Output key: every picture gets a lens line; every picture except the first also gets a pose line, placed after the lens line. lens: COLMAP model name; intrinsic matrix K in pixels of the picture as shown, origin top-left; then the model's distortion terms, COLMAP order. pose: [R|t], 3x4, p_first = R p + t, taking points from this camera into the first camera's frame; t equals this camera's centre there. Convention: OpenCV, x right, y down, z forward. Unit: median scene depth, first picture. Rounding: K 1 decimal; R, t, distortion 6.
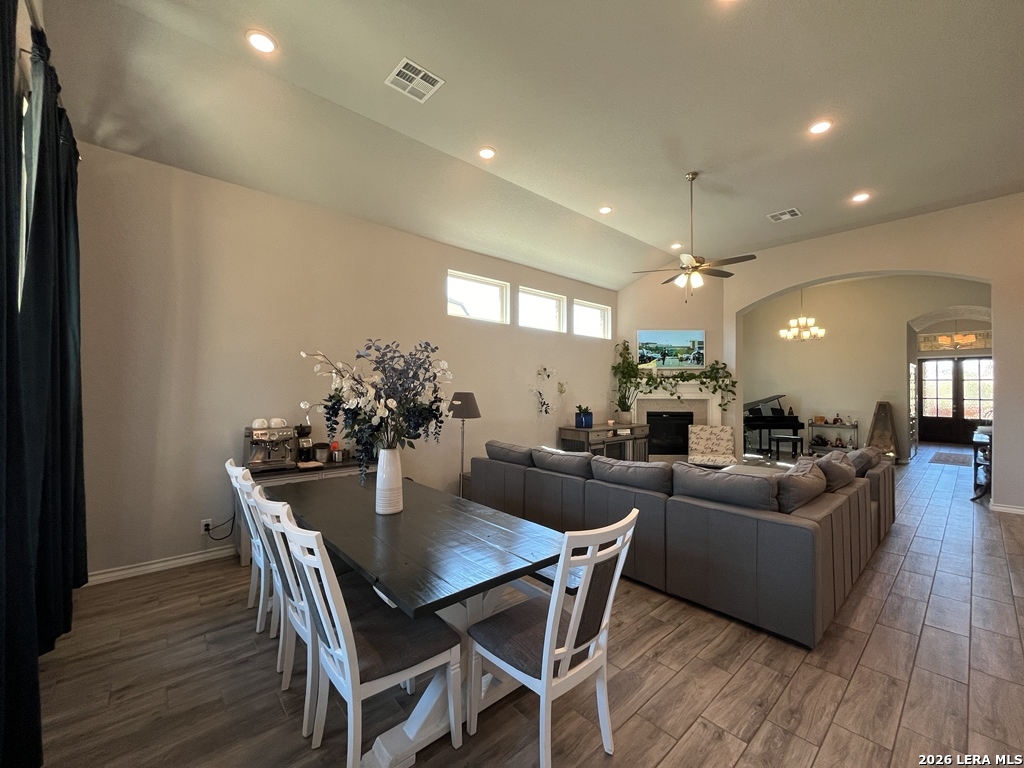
lens RADIAL K [[414.0, 0, 510.2], [0, 414.0, 386.2], [0, 0, 1]] dist [-0.004292, 0.000364]
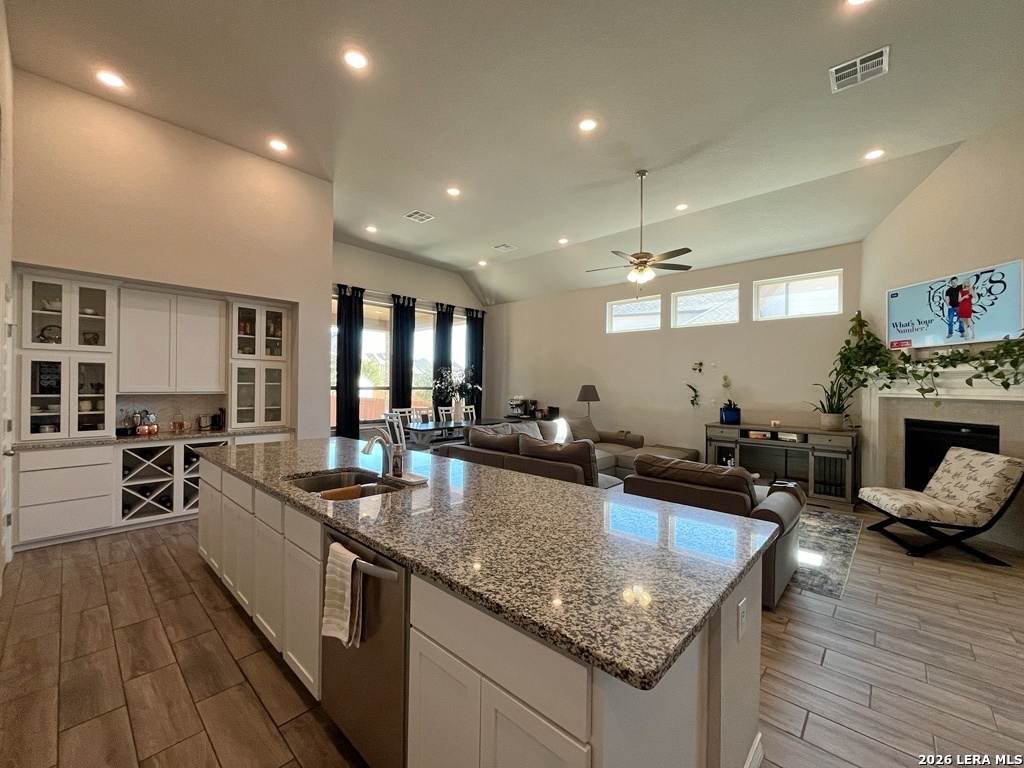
lens RADIAL K [[414.0, 0, 516.2], [0, 414.0, 386.4], [0, 0, 1]] dist [-0.004292, 0.000364]
pose [[0.103606, -0.000964, -0.994618, 0.918856], [0.000384, 0.999999, -0.000929, 0.014232], [0.994618, -0.000285, 0.103607, 0.371767]]
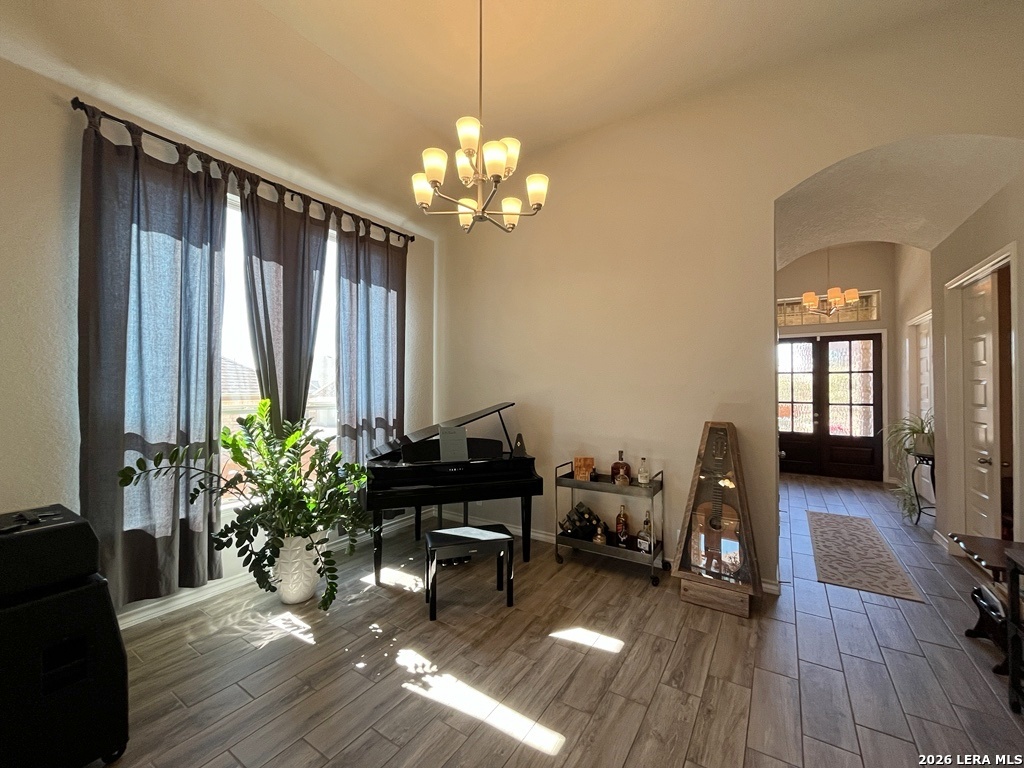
lens RADIAL K [[414.0, 0, 518.2], [0, 414.0, 386.4], [0, 0, 1]] dist [-0.004292, 0.000364]
pose [[0.961873, -0.000472, 0.273497, 0.753103], [0.000092, 0.999999, 0.001400, 0.007146], [-0.273497, -0.001322, 0.961872, 0.829386]]
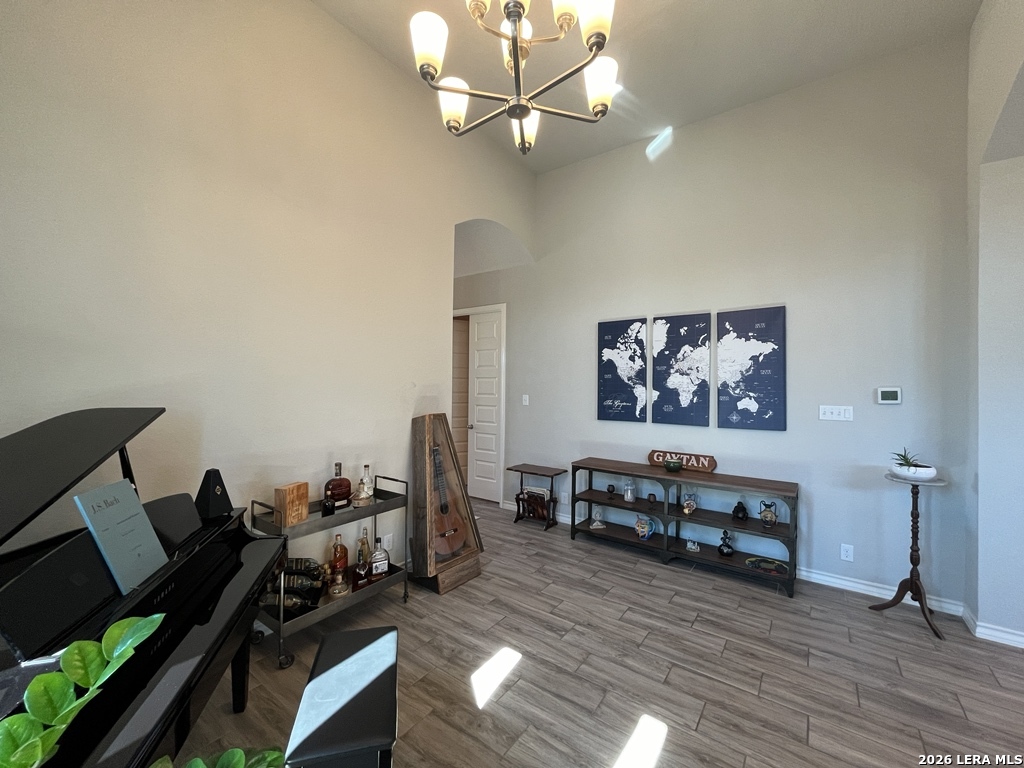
lens RADIAL K [[414.0, 0, 511.5], [0, 414.0, 384.0], [0, 0, 1]] dist [-0.004292, 0.000364]
pose [[-0.216354, -0.002482, 0.976312, 0.615096], [-0.018489, 0.999828, -0.001555, 0.011731], [-0.976140, -0.018388, -0.216362, 1.190066]]
